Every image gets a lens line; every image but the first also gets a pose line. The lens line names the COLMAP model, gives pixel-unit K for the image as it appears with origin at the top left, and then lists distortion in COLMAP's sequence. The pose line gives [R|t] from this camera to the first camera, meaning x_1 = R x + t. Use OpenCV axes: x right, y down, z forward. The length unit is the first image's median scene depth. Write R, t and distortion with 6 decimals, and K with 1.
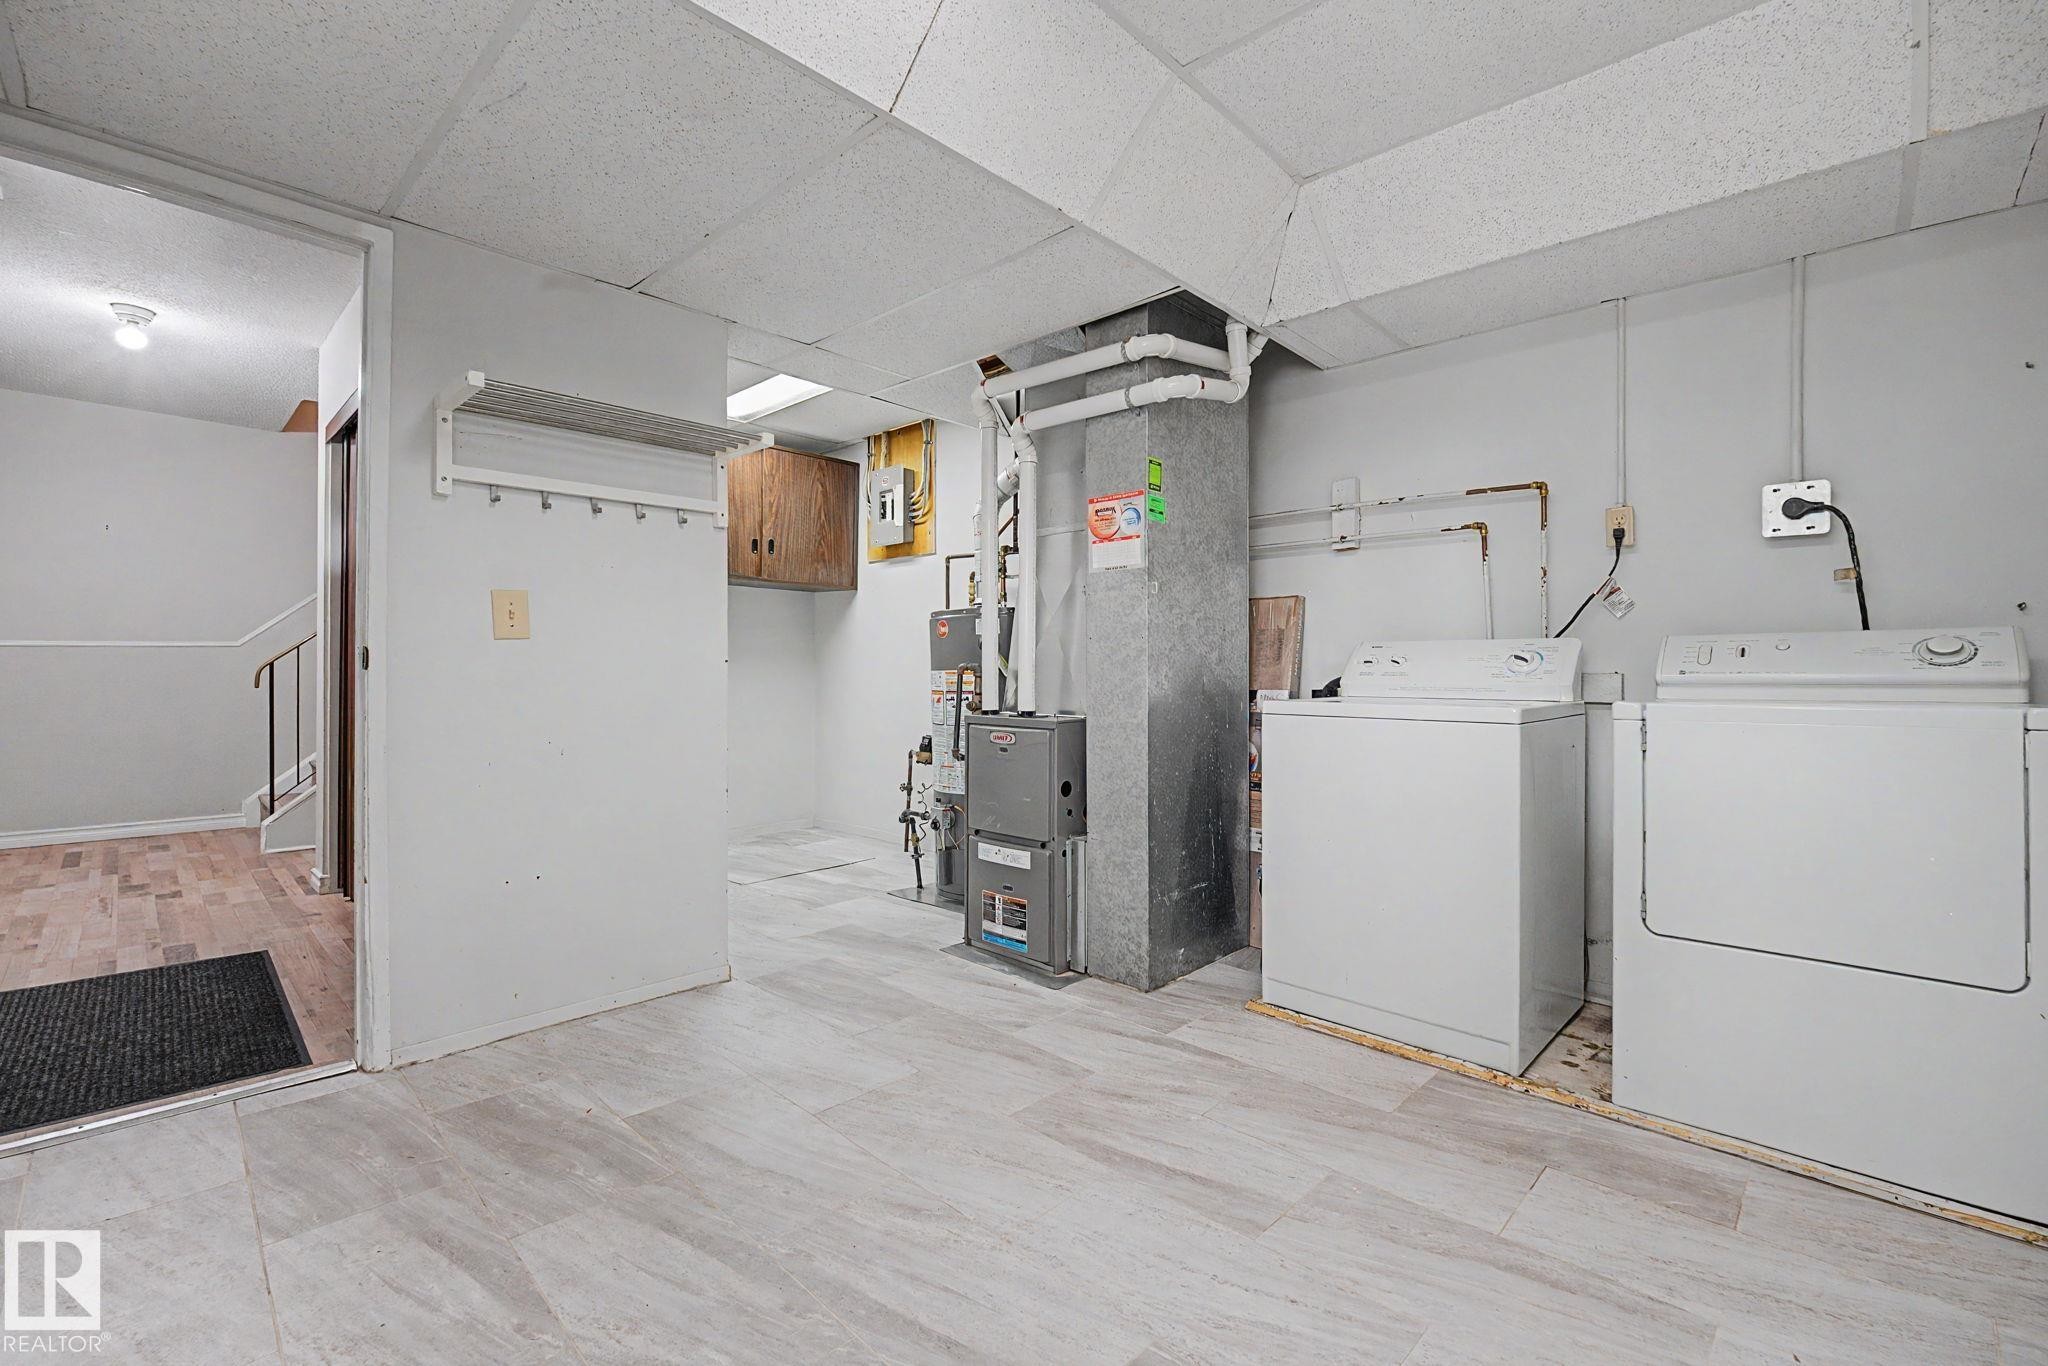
lens RADIAL K [[865.4, 0, 1016.5], [0, 865.4, 666.0], [0, 0, 1]] dist [-0.002119, -0.003097]
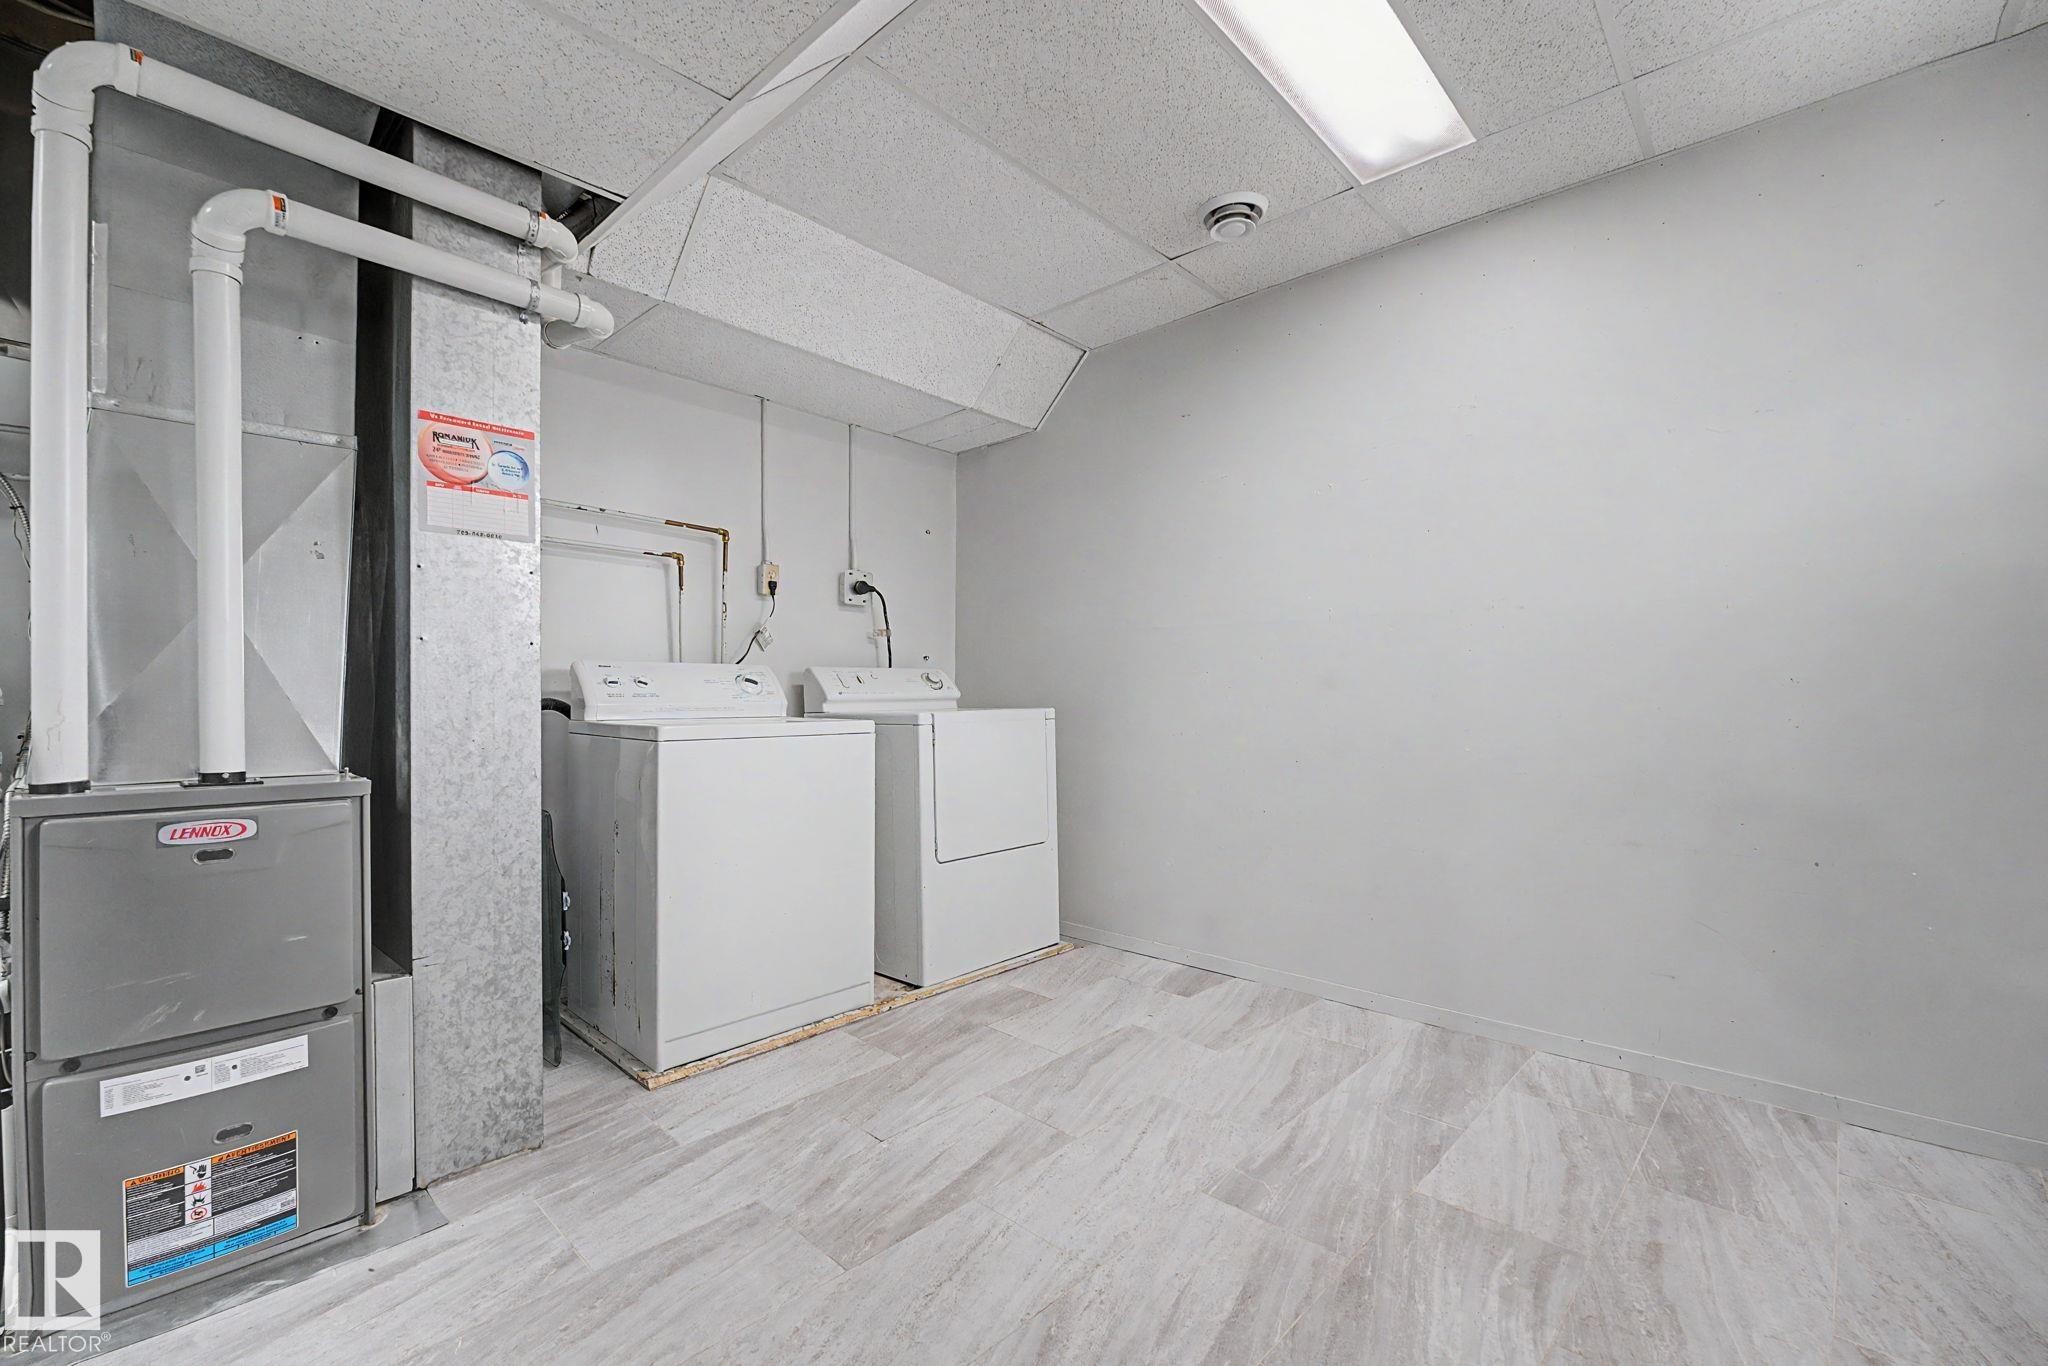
lens RADIAL K [[865.4, 0, 1015.7], [0, 865.4, 698.9], [0, 0, 1]] dist [-0.002119, -0.003097]
pose [[-0.005768, -0.006527, 0.999962, -0.580454], [-0.001893, 0.999977, 0.006516, 0.005951], [-0.999982, -0.001855, -0.005780, 0.642754]]
